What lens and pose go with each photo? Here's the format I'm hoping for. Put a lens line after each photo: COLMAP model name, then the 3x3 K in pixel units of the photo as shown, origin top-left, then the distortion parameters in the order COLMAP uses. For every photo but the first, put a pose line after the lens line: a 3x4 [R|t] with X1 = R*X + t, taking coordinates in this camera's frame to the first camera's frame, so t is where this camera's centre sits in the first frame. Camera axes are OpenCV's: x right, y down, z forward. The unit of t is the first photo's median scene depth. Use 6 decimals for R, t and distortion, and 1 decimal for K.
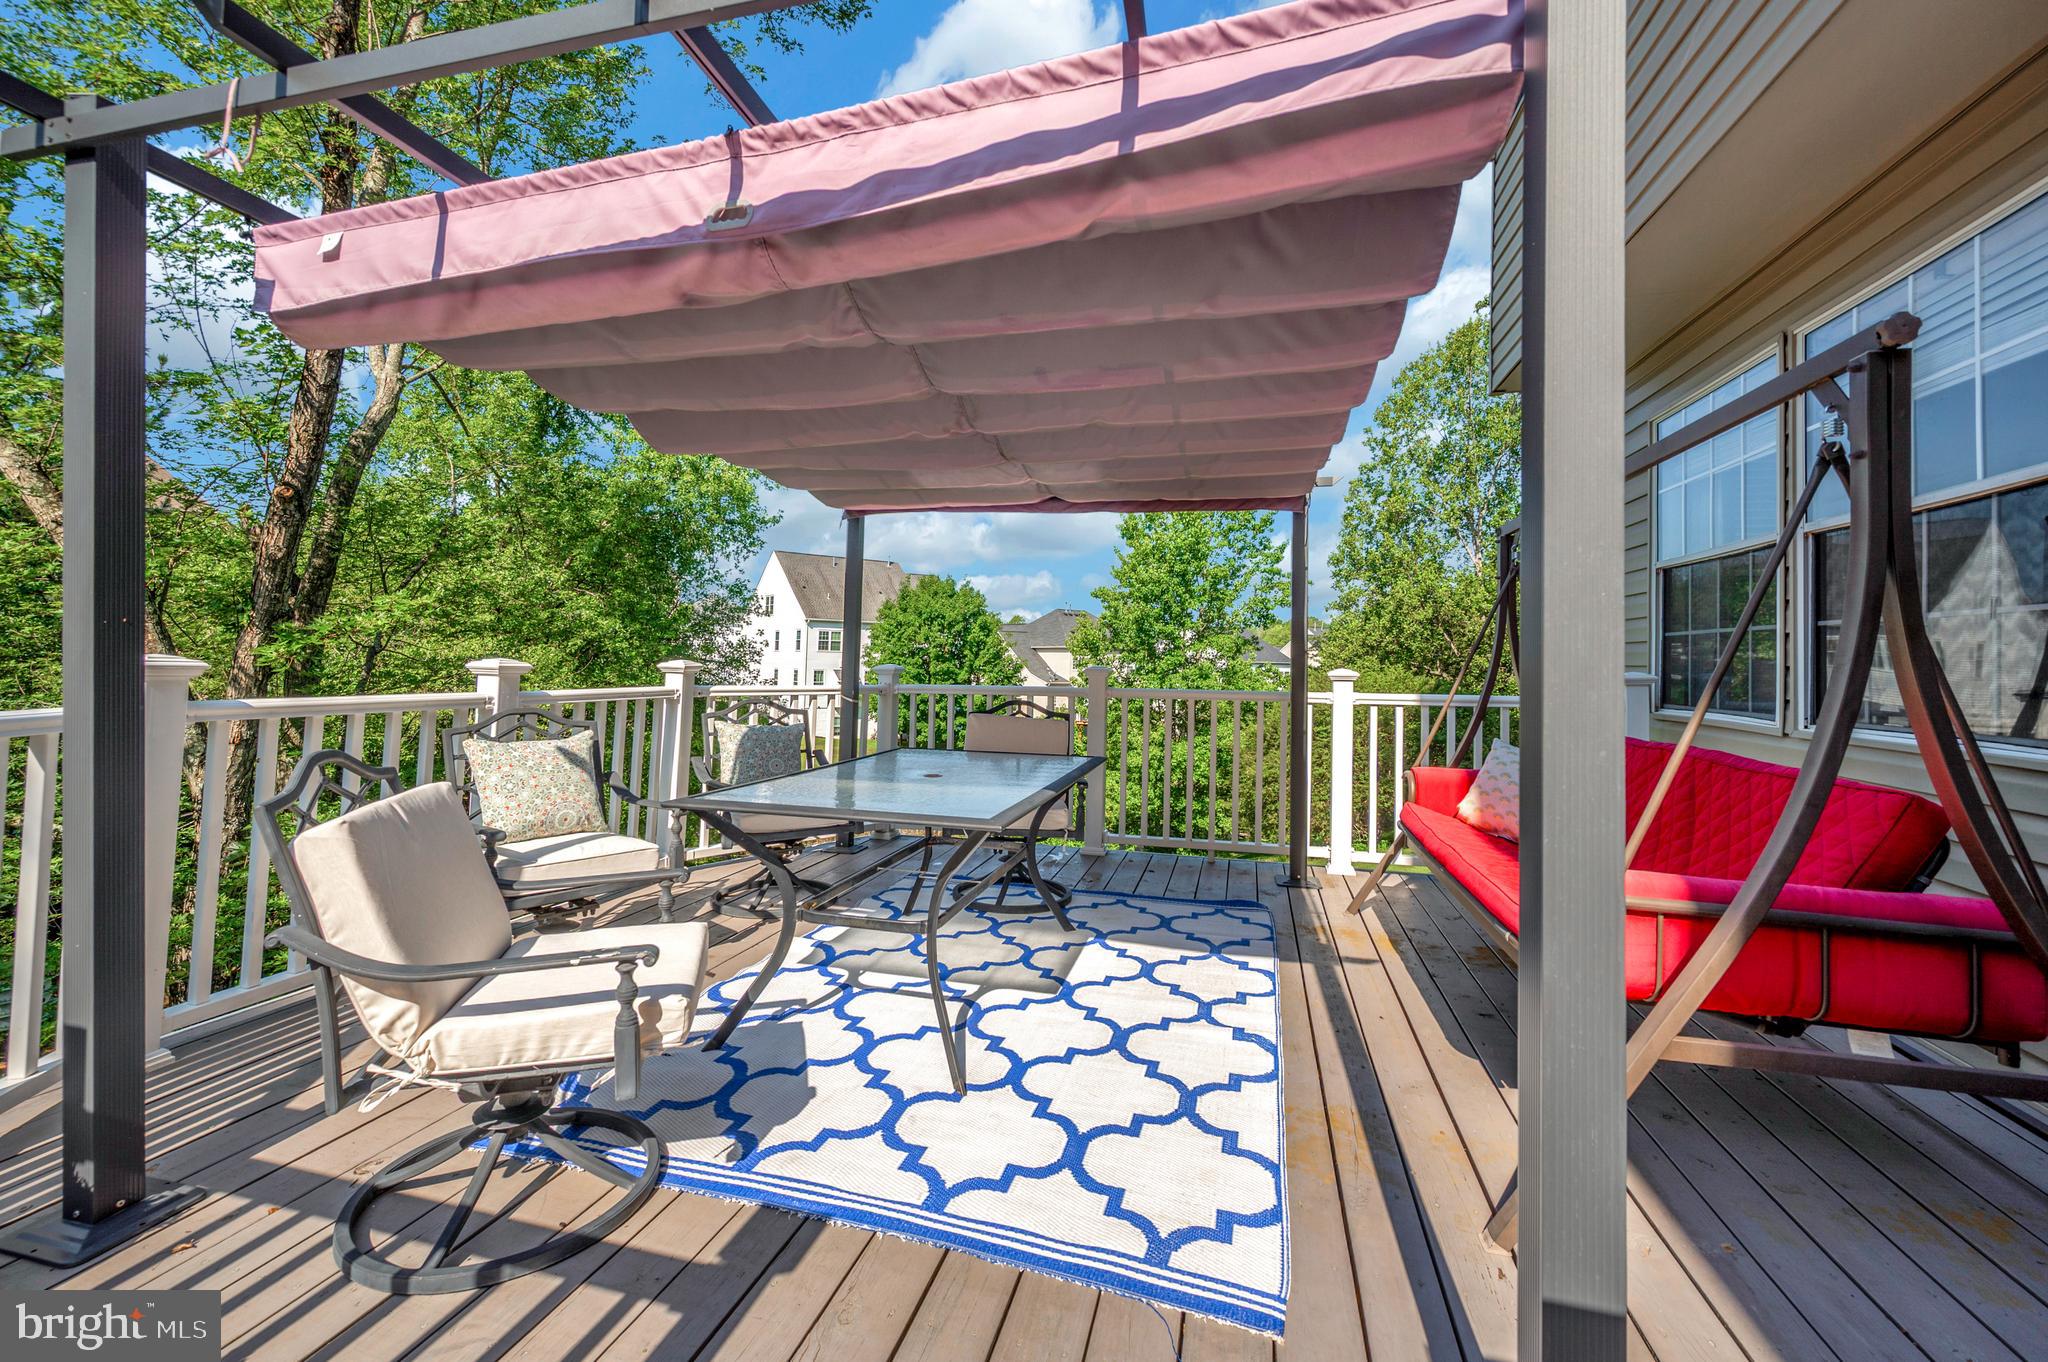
lens RADIAL K [[836.0, 0, 1024.0], [0, 836.0, 681.0], [0, 0, 1]] dist [0.001020, 0.000179]
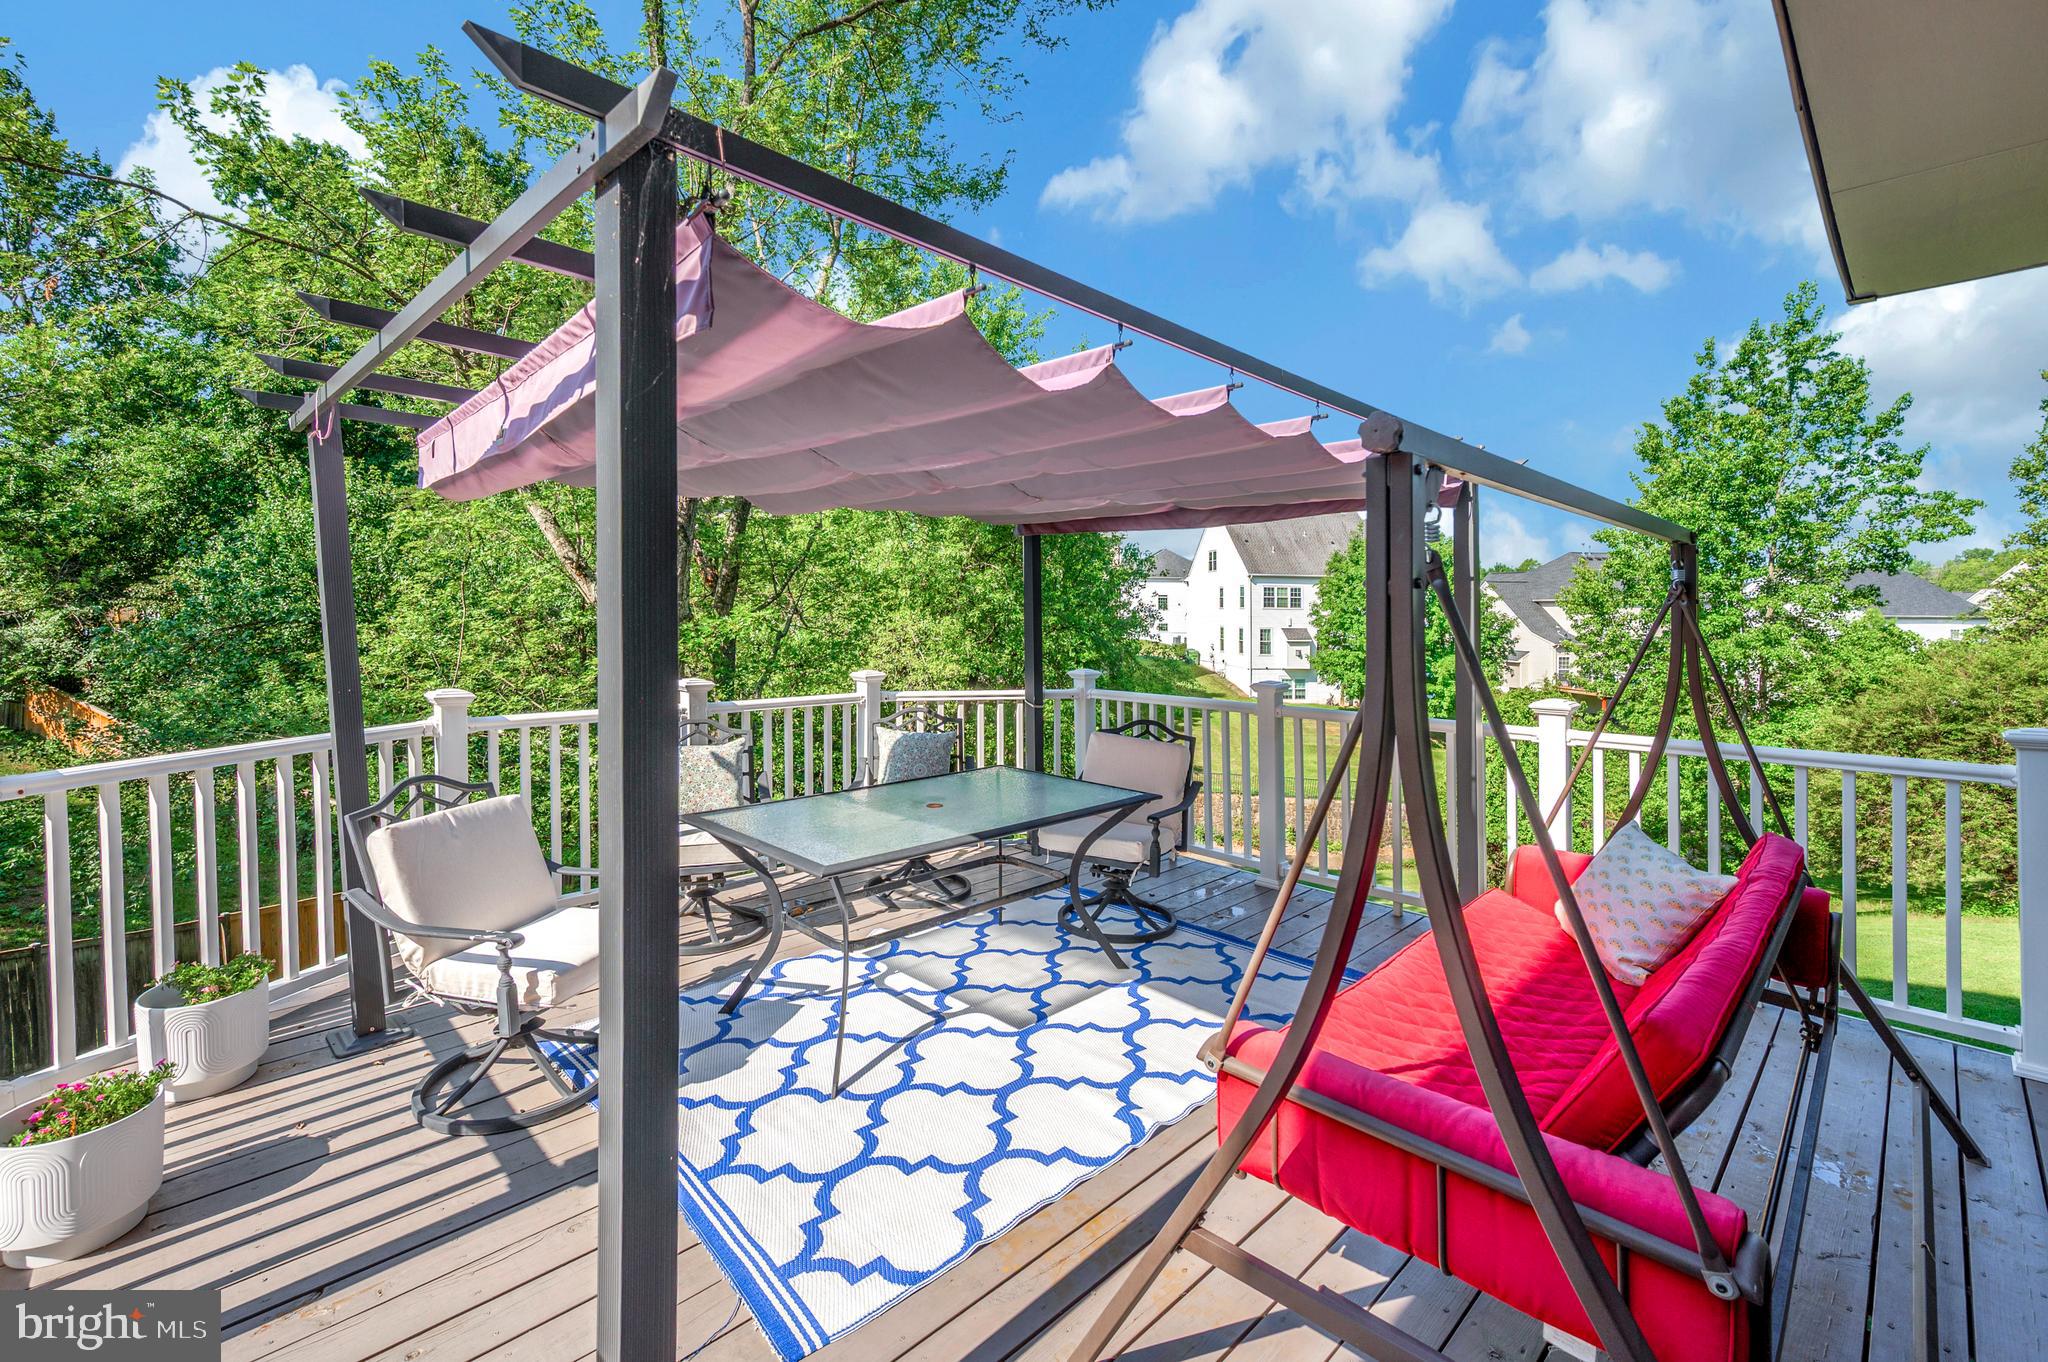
lens RADIAL K [[1026.6, 0, 1314.1], [0, 1026.6, 595.9], [0, 0, 1]] dist [-0.001227, -0.000923]
pose [[0.874916, 0.015189, -0.484036, 0.970221], [-0.008502, 0.999836, 0.016007, -0.185835], [0.484200, -0.009890, 0.874902, 0.073061]]
